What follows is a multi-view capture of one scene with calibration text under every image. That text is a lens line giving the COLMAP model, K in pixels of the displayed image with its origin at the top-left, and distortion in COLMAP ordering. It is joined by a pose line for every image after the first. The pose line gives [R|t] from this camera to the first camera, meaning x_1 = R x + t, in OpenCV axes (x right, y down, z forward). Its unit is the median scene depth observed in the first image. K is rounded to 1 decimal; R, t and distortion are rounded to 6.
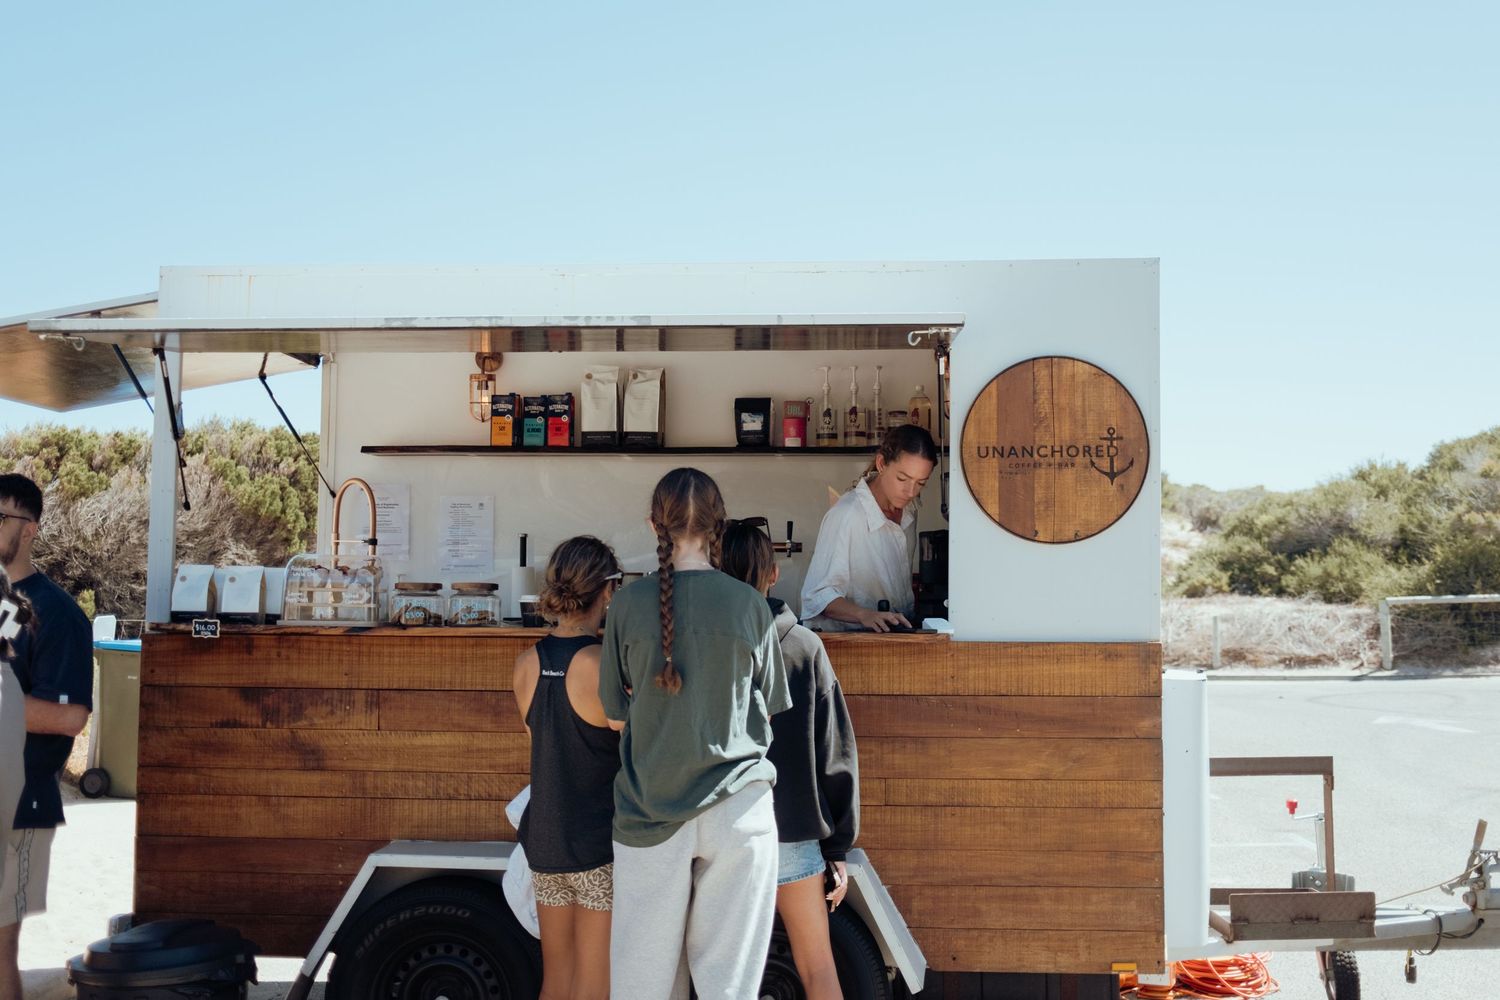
lens RADIAL K [[1739.4, 0, 750.5], [0, 1739.4, 500.8], [0, 0, 1]] dist [0.000663, 0.000000]
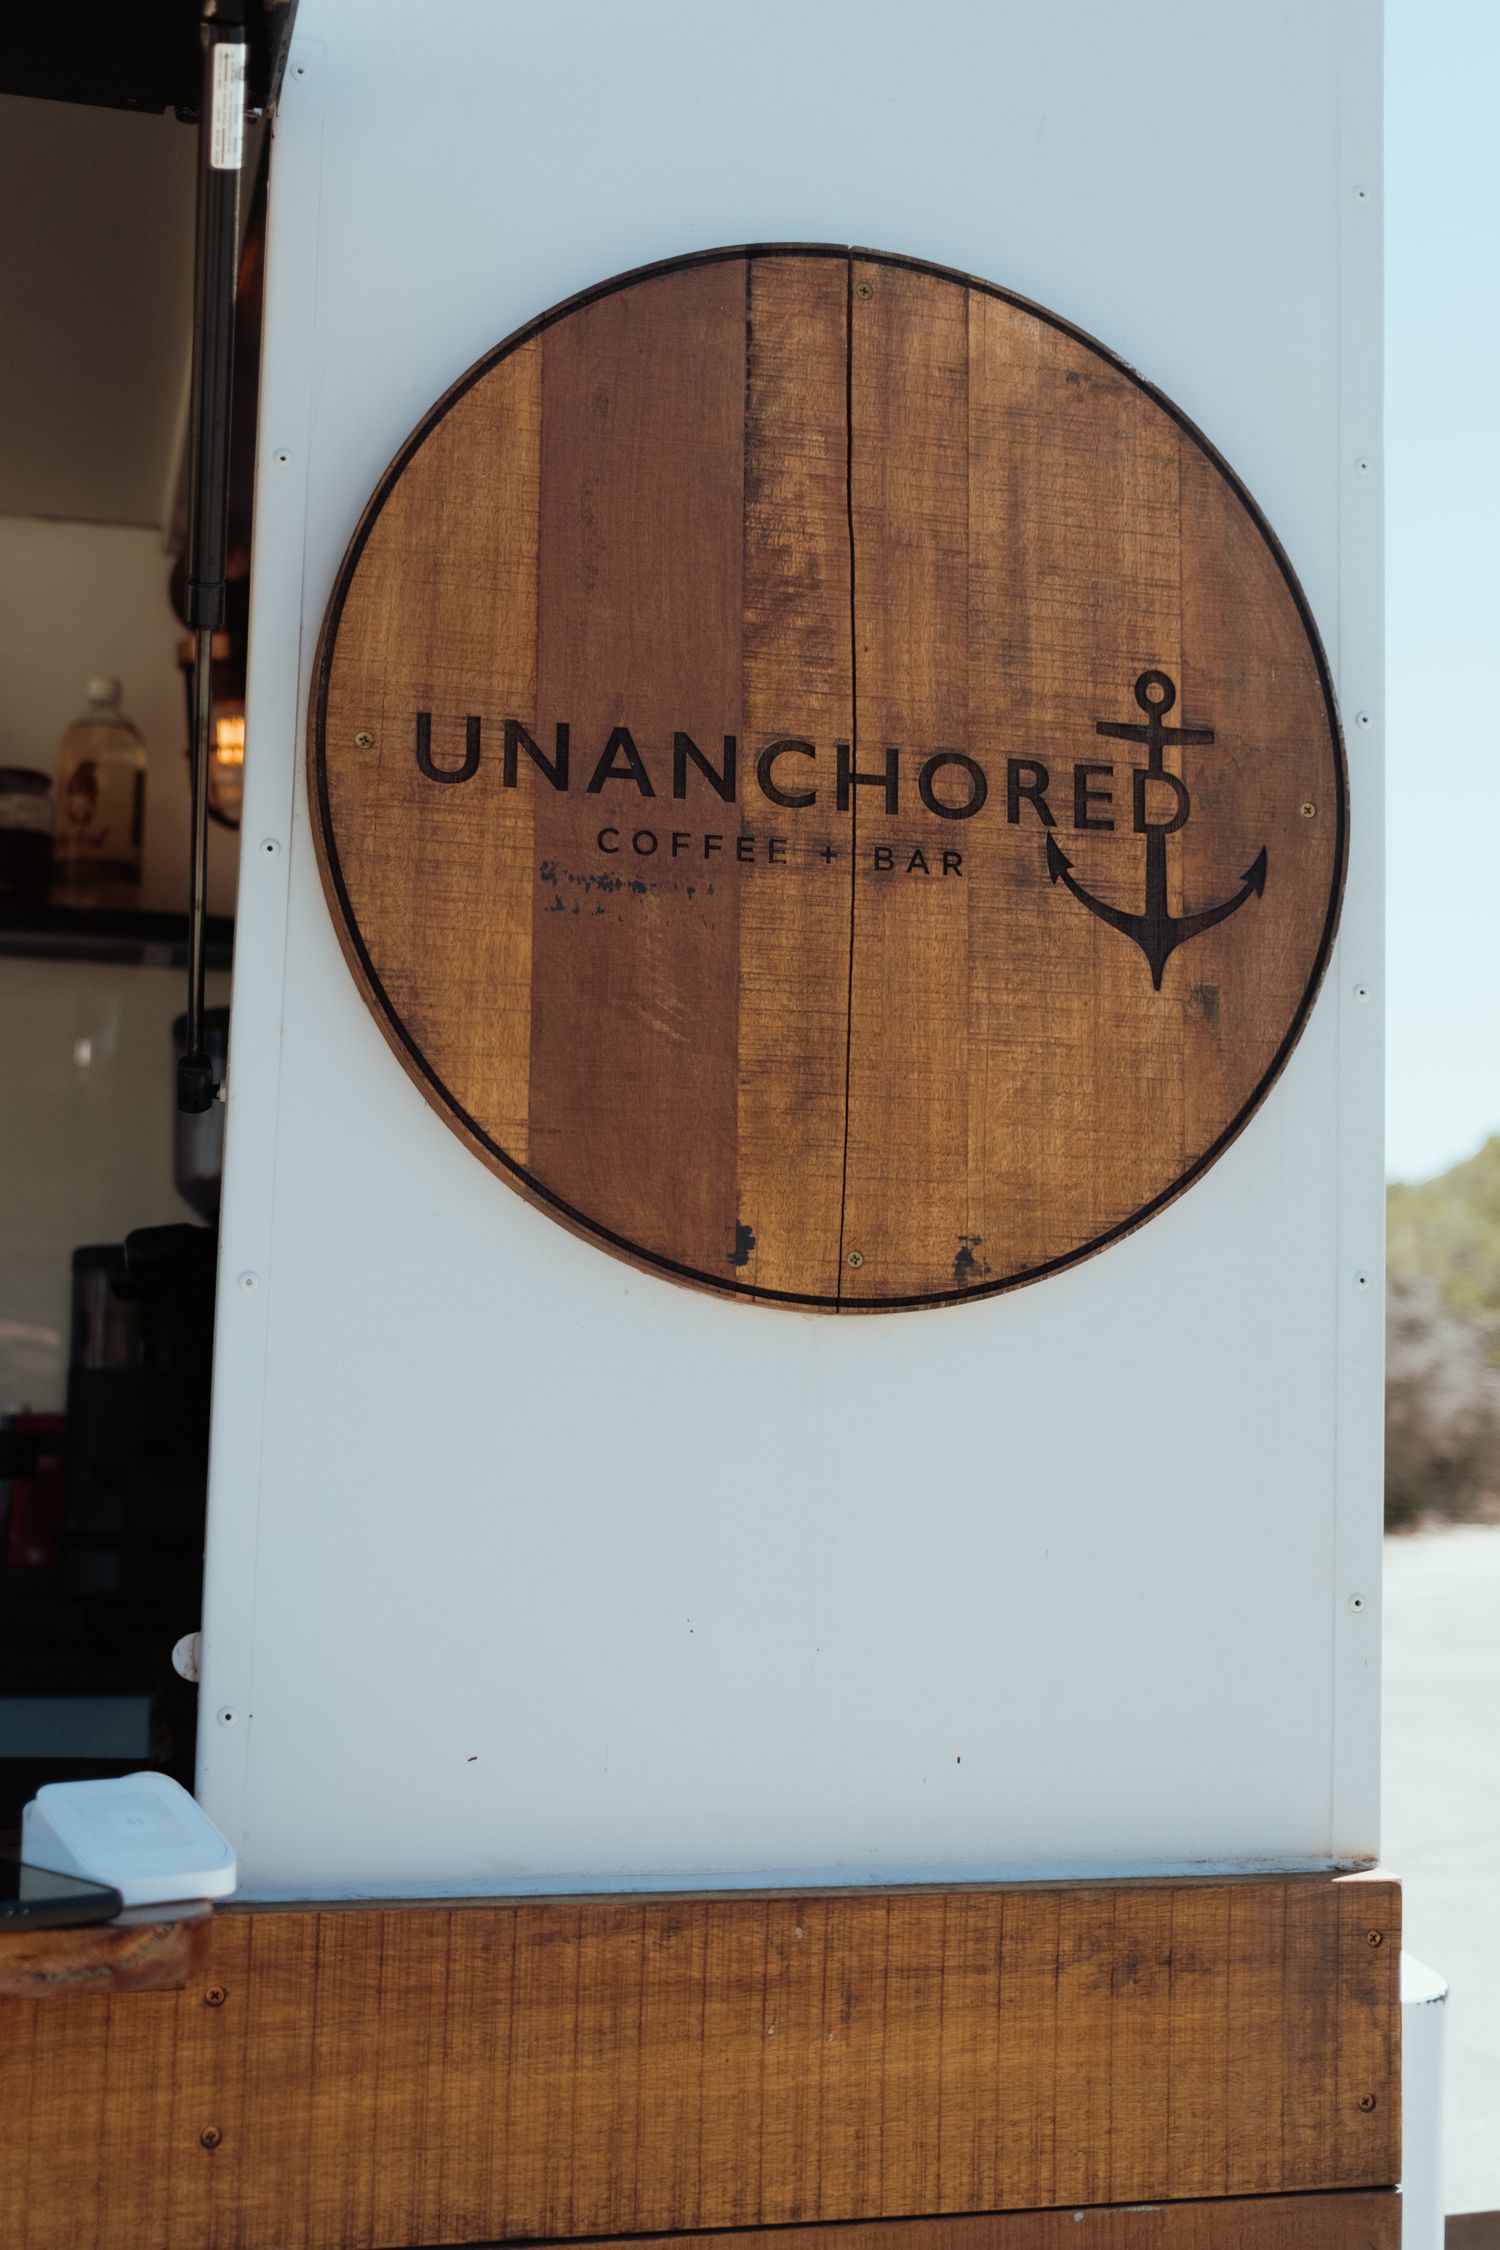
lens RADIAL K [[2609.1, 0, 740.9], [0, 2609.1, 1182.4], [0, 0, 1]] dist [0.000663, 0.000000]
pose [[0.946232, 0.043070, 0.320607, 0.082129], [-0.034593, 0.998886, -0.032092, 0.020860], [-0.321632, 0.019276, 0.946668, 0.758065]]
